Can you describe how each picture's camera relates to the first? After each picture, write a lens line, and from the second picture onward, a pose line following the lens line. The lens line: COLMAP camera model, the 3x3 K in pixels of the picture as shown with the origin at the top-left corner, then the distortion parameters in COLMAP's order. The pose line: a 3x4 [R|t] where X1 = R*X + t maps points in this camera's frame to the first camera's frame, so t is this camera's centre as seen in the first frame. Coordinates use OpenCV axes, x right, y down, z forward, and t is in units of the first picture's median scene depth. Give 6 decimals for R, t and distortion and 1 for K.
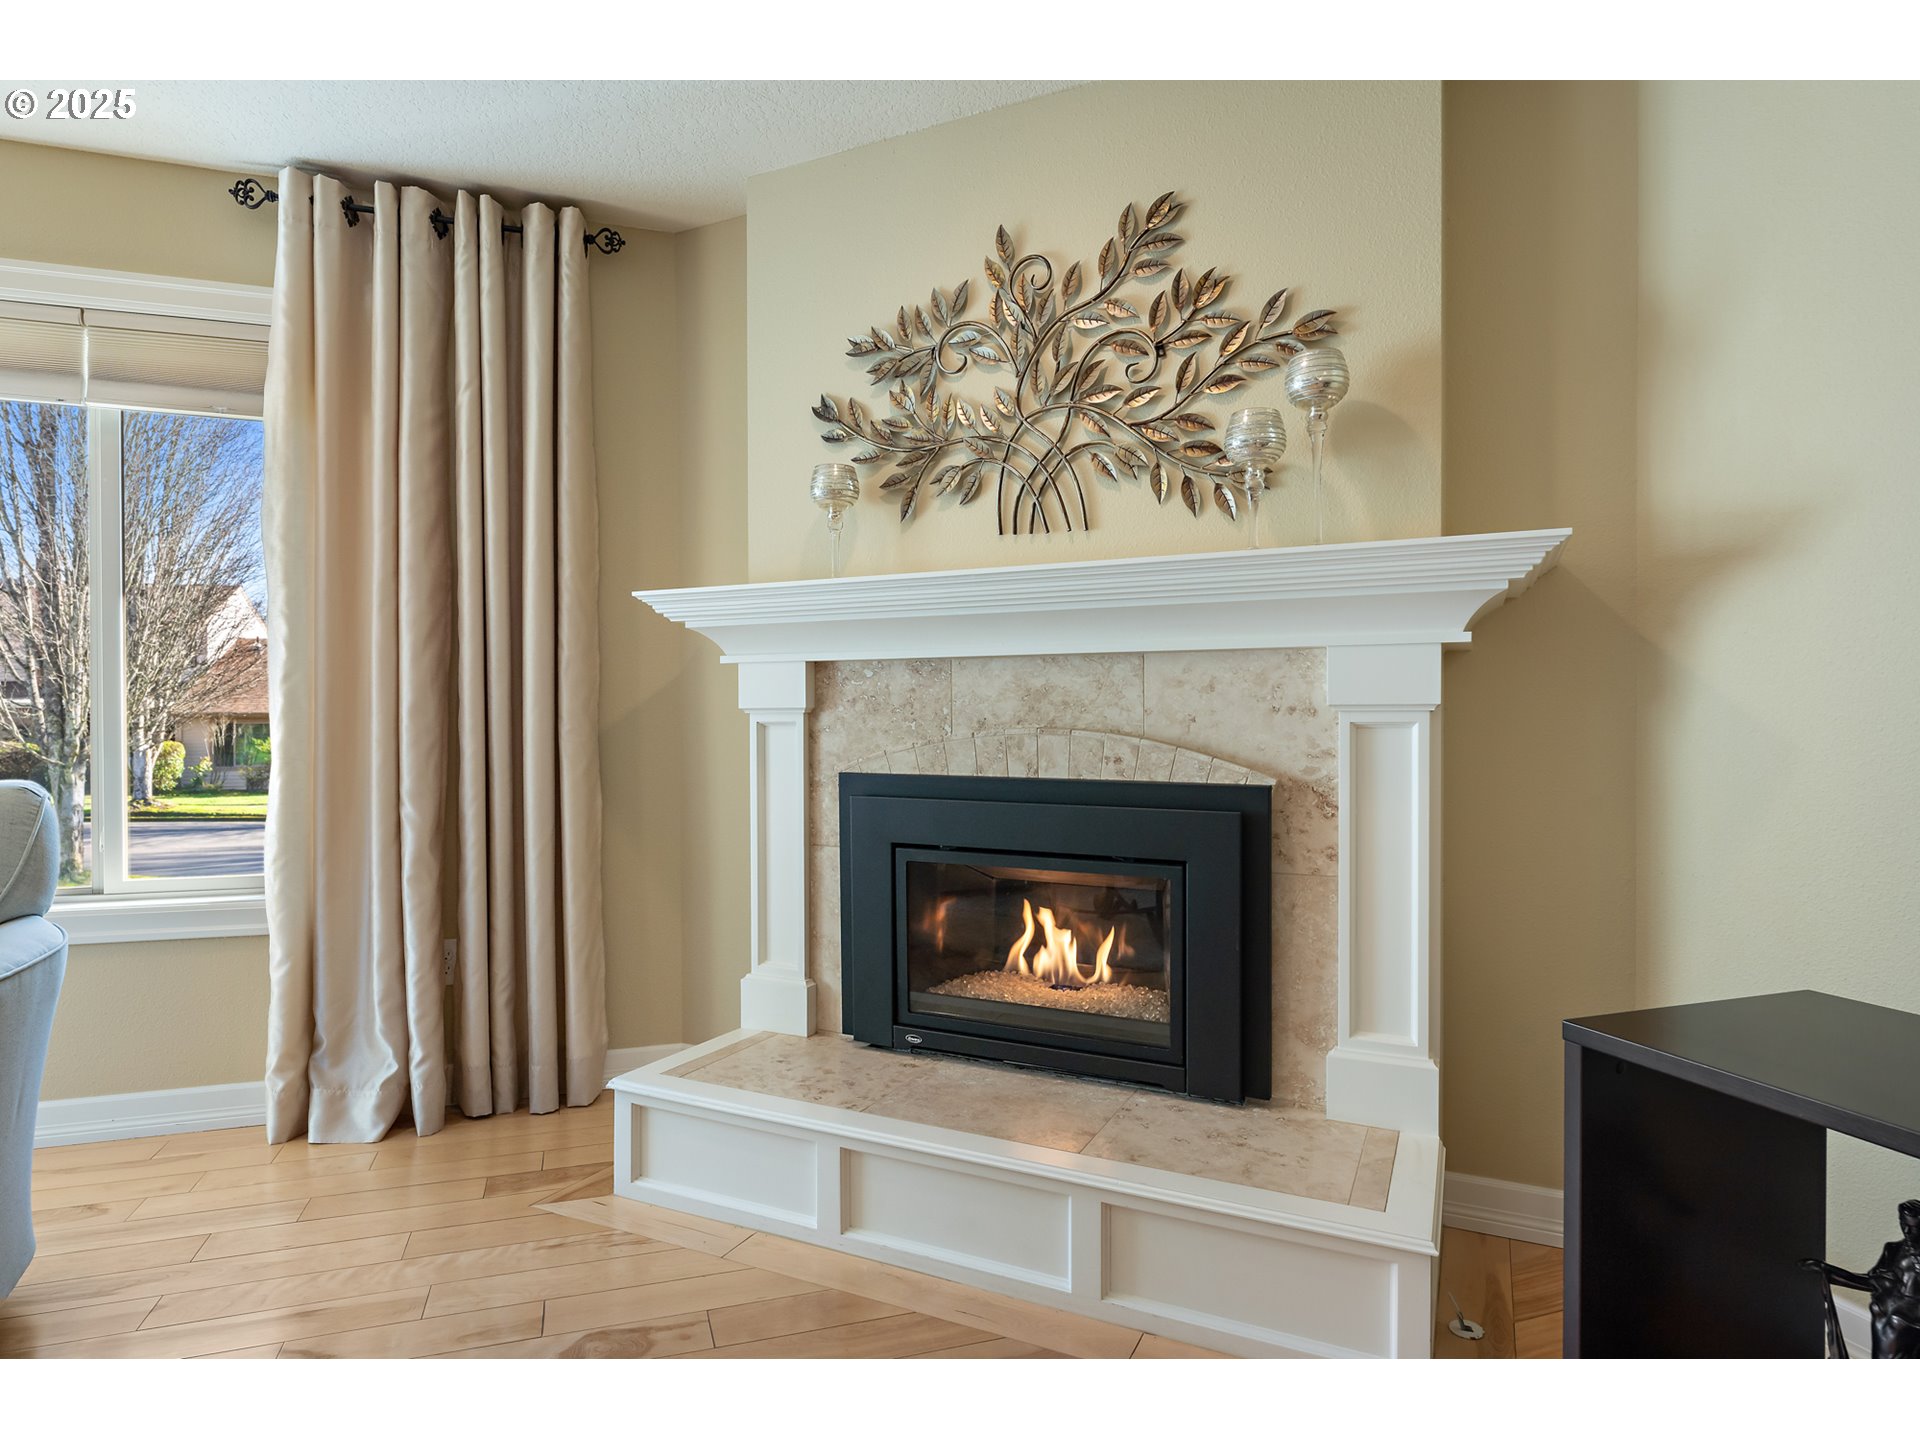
lens RADIAL K [[1044.0, 0, 935.6], [0, 1044.0, 728.9], [0, 0, 1]] dist [-0.003032, -0.001841]
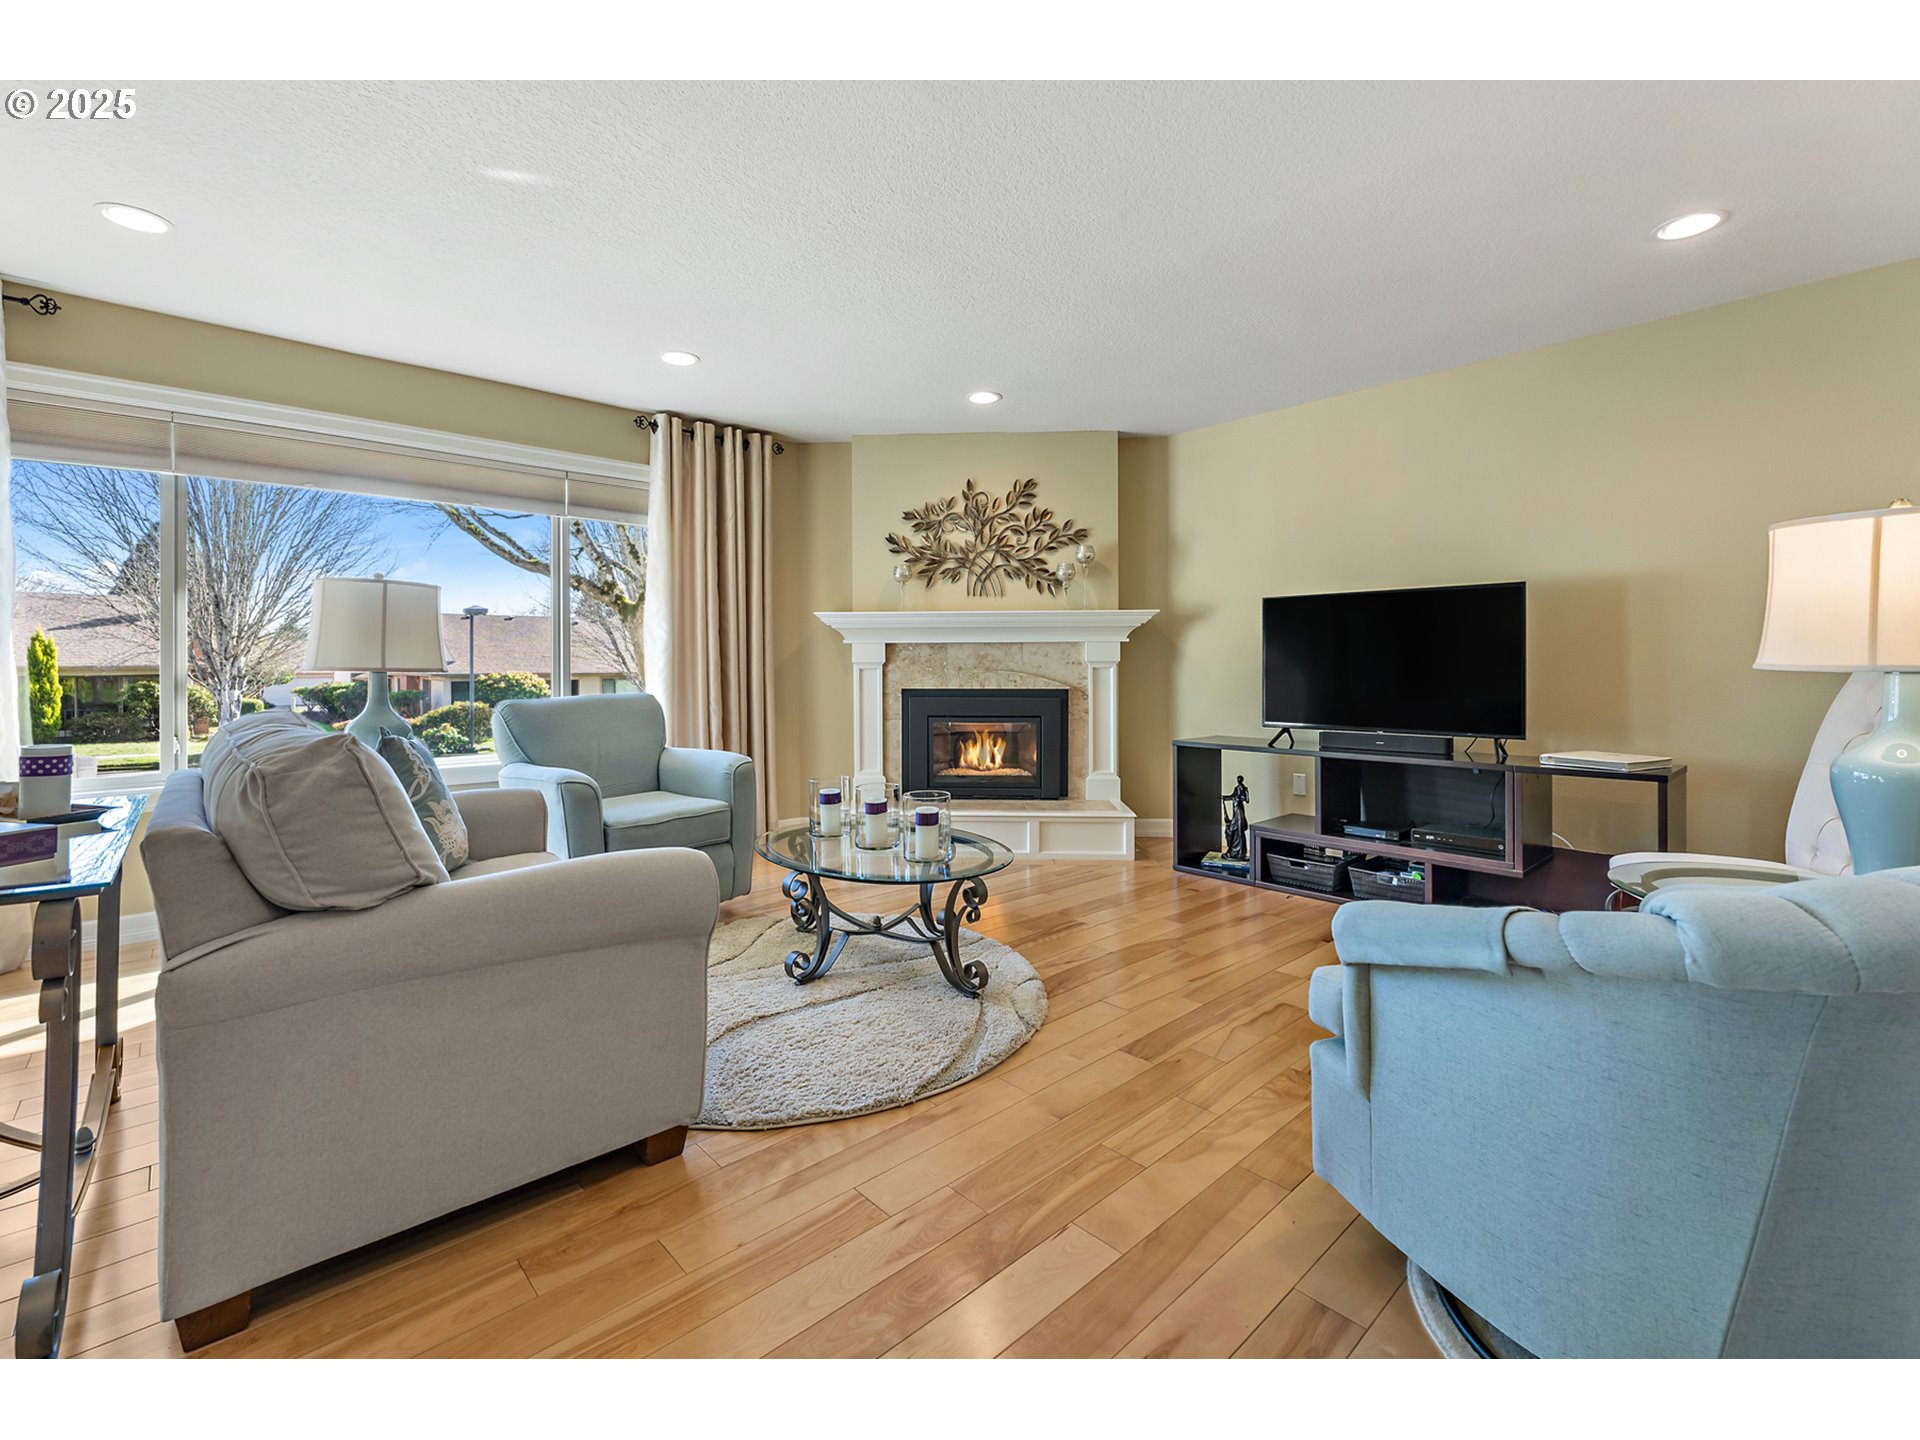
lens RADIAL K [[878.8, 0, 951.9], [0, 878.8, 665.3], [0, 0, 1]] dist [0.003389, -0.002342]
pose [[0.897955, -0.002519, 0.440080, -0.918656], [0.007602, 0.999923, -0.009786, 0.008291], [-0.440022, 0.012133, 0.897905, -0.931111]]
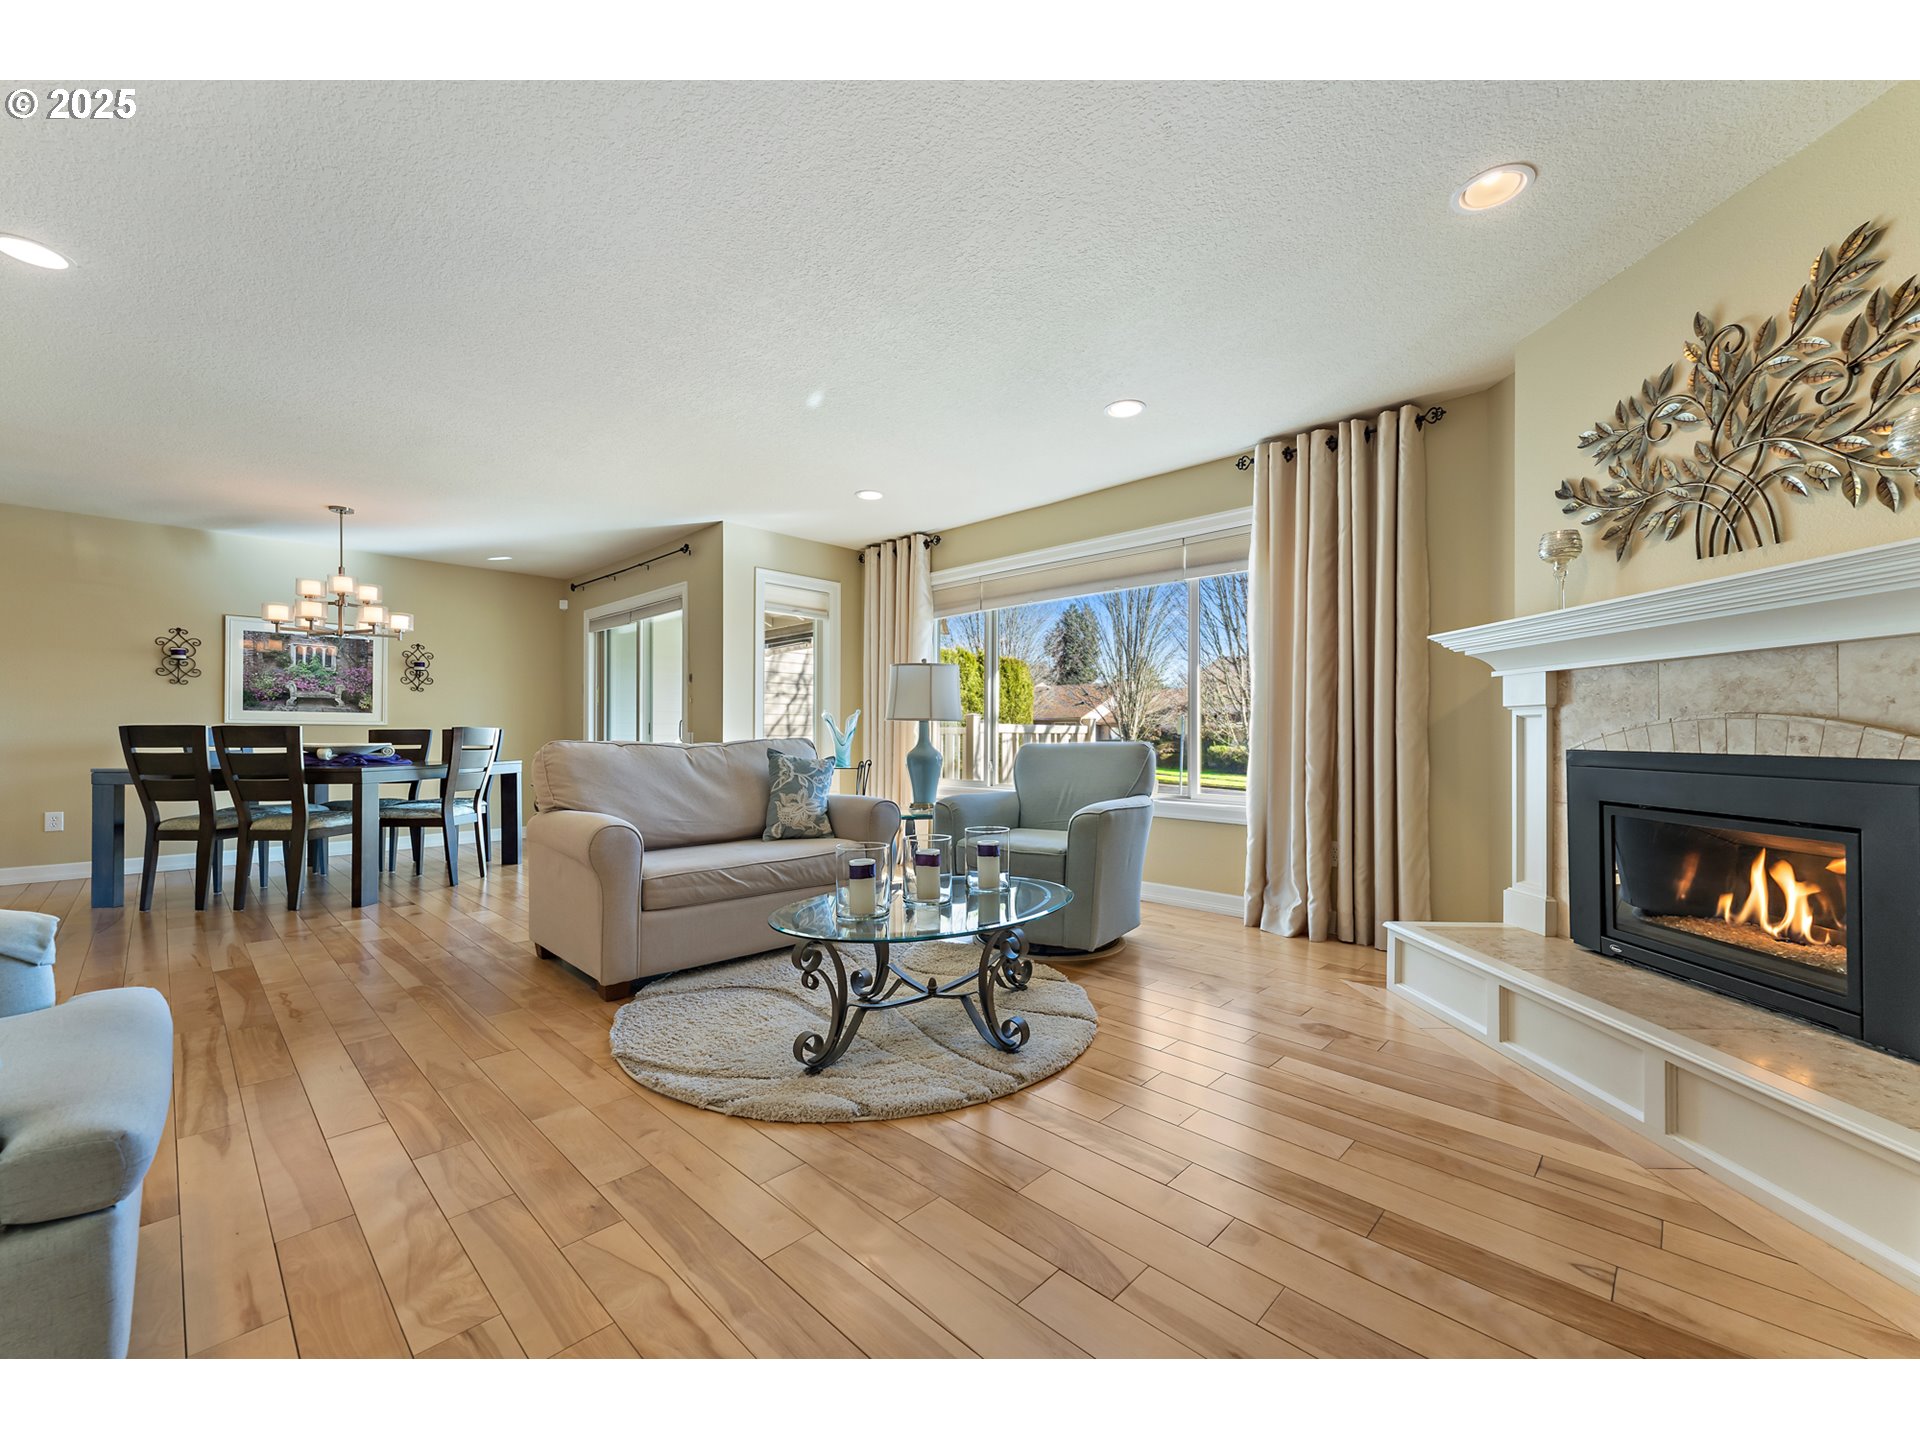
lens RADIAL K [[773.6, 0, 975.1], [0, 773.6, 735.7], [0, 0, 1]] dist [-0.001013, -0.000061]
pose [[0.471498, 0.003233, -0.881861, 0.457256], [-0.012609, 0.999916, -0.003076, 0.037471], [0.881777, 0.012569, 0.471499, -0.189297]]
